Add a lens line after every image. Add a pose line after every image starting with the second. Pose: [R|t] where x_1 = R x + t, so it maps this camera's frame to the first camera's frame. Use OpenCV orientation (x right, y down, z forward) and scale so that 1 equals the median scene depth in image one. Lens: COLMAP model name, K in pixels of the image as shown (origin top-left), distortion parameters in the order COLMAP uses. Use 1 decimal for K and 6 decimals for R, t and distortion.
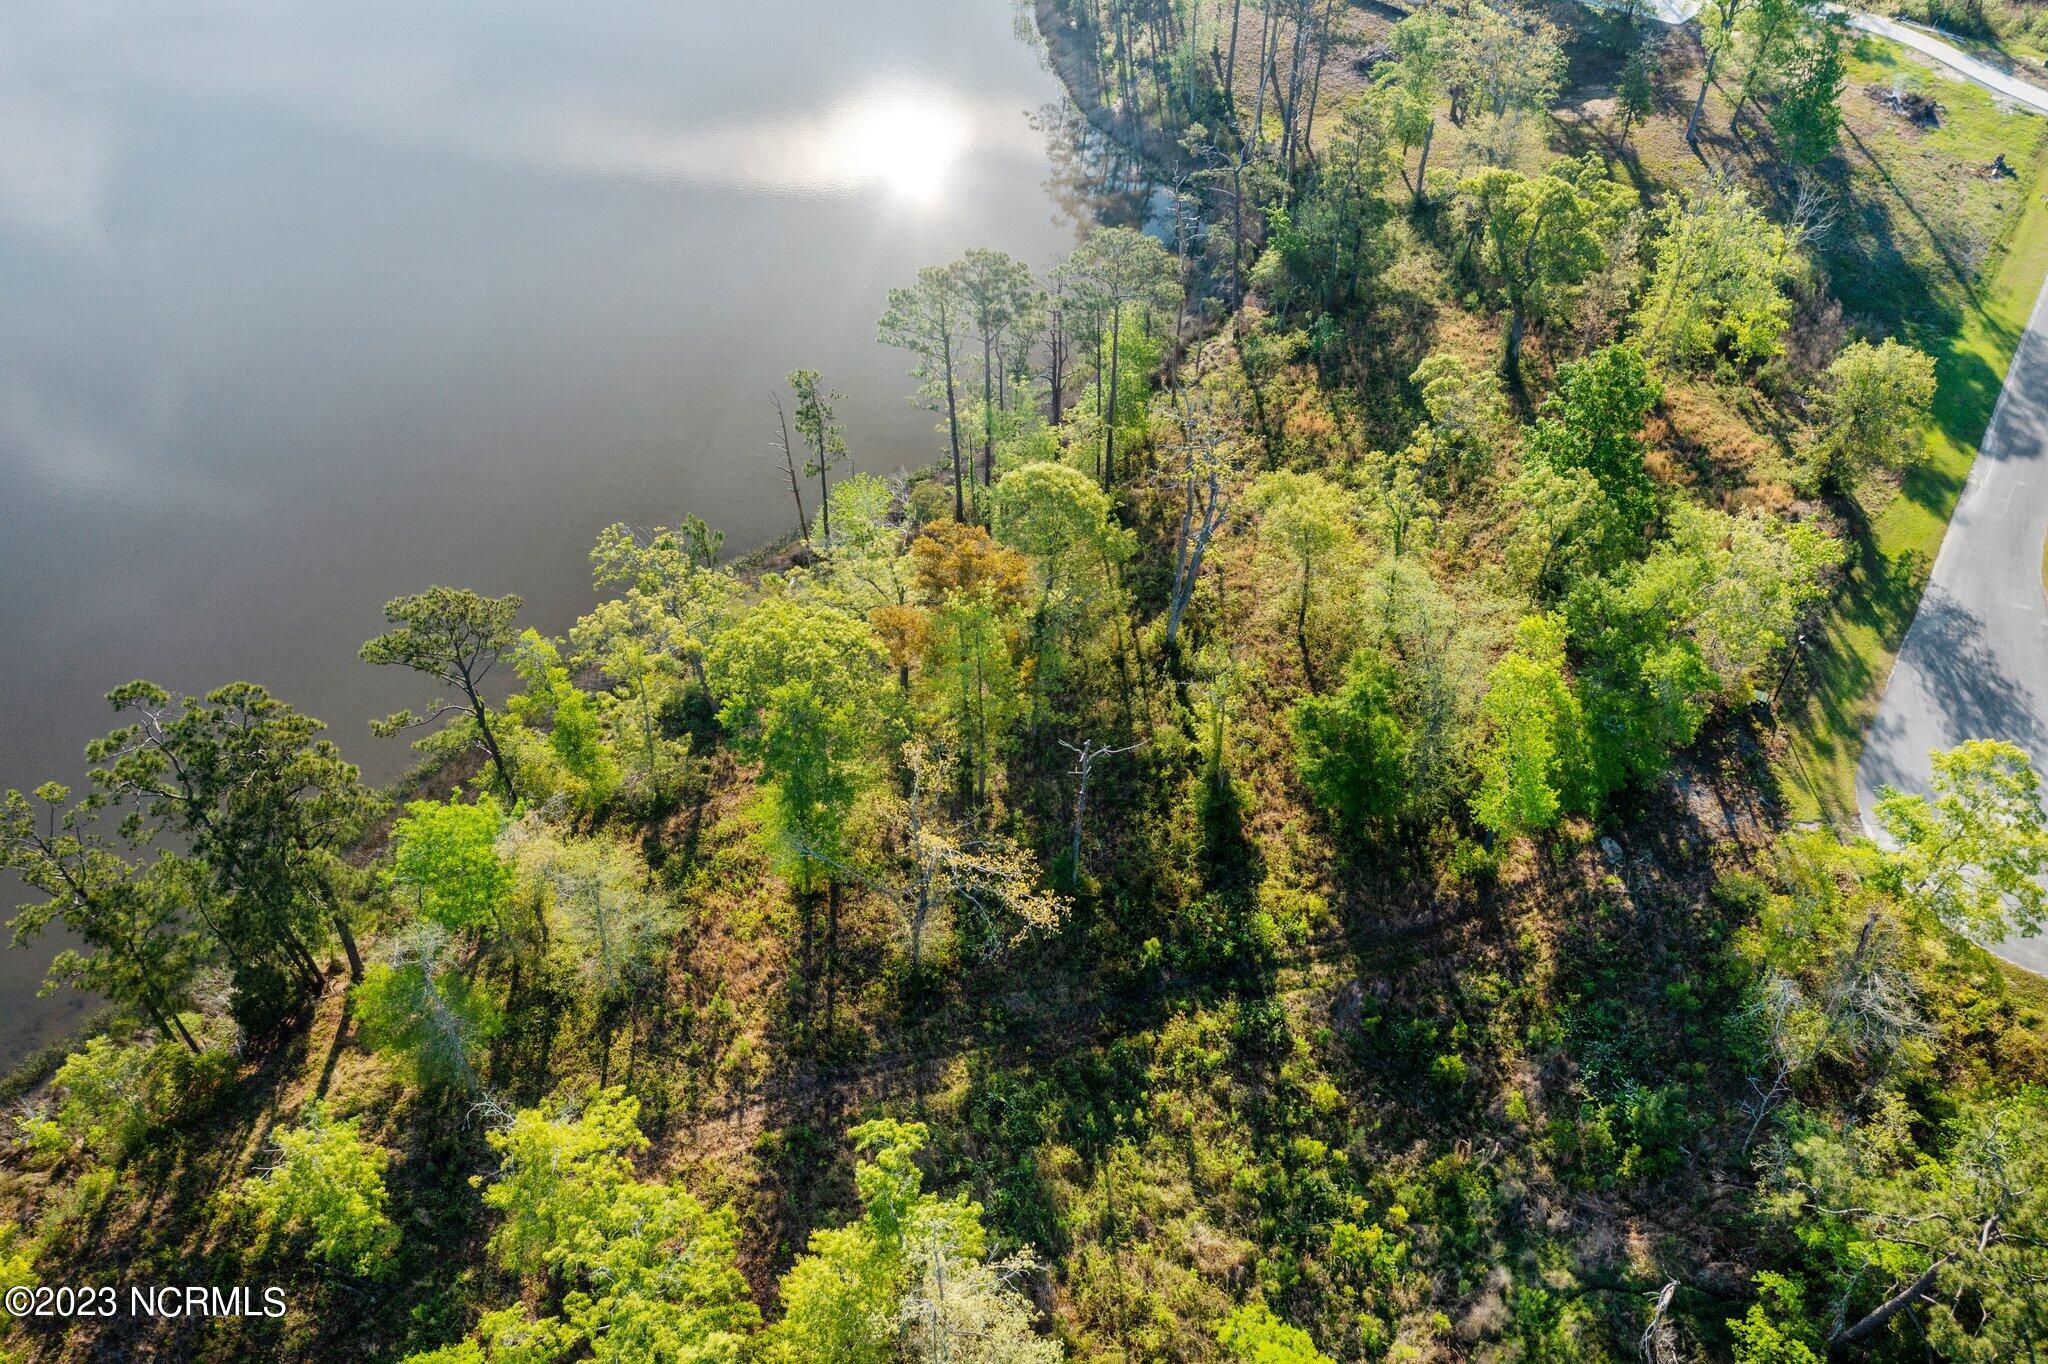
lens RADIAL K [[1599.3, 0, 1024.0], [0, 1599.3, 682.0], [0, 0, 1]] dist [-0.002107, -0.003059]
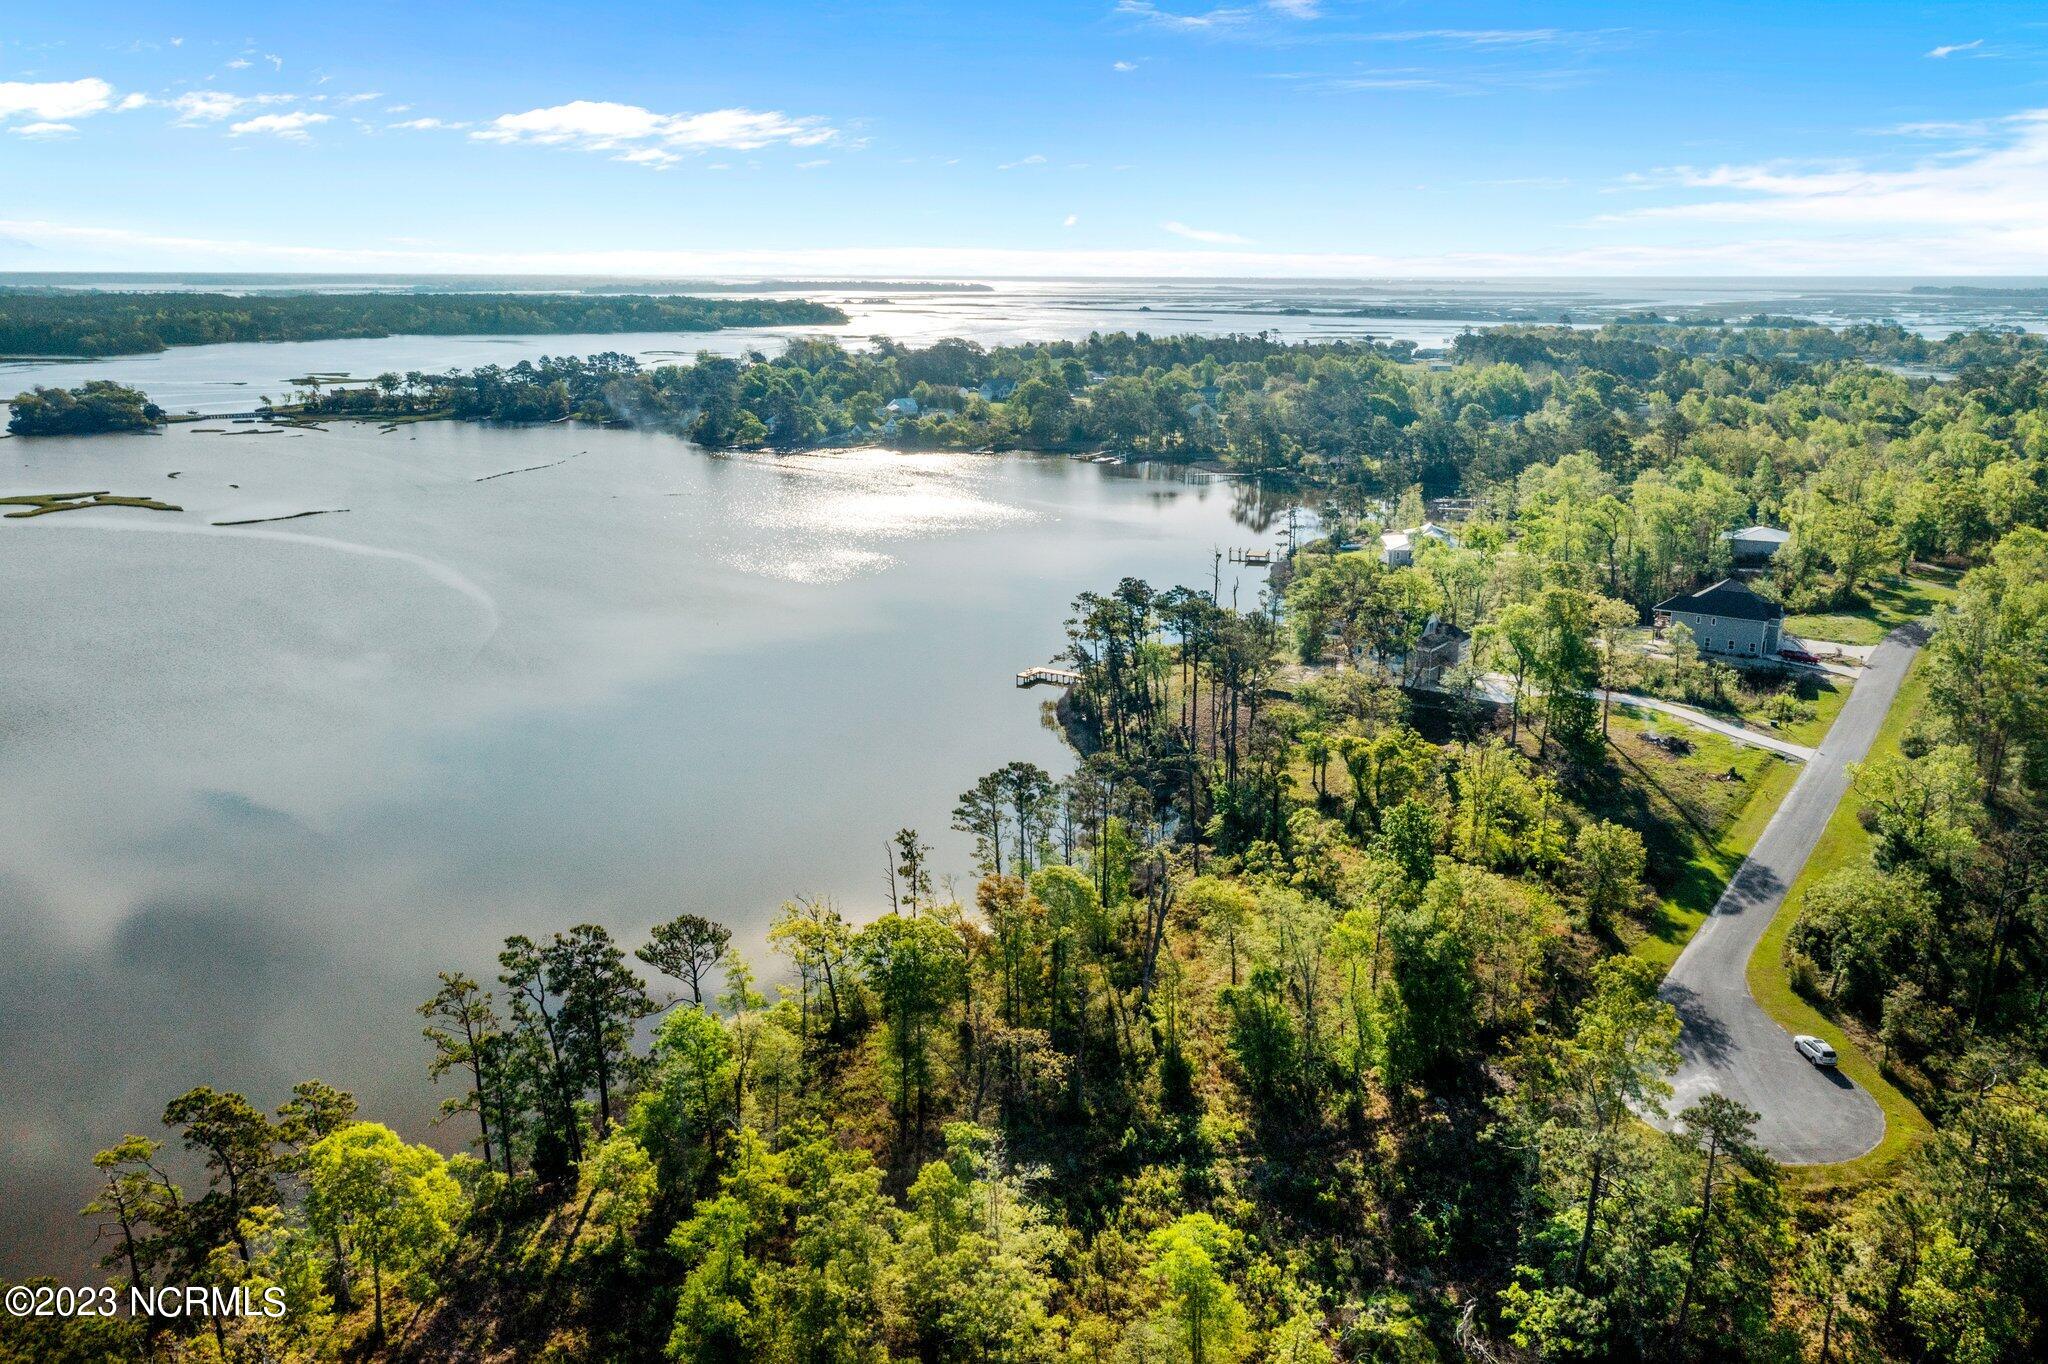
lens RADIAL K [[1674.5, 0, 1024.0], [0, 1674.5, 682.0], [0, 0, 1]] dist [-0.000677, 0.002059]
pose [[0.999797, -0.008111, -0.018459, 0.011544], [-0.001932, 0.872761, -0.488144, 0.532384], [0.020070, 0.488081, 0.872568, -0.566973]]
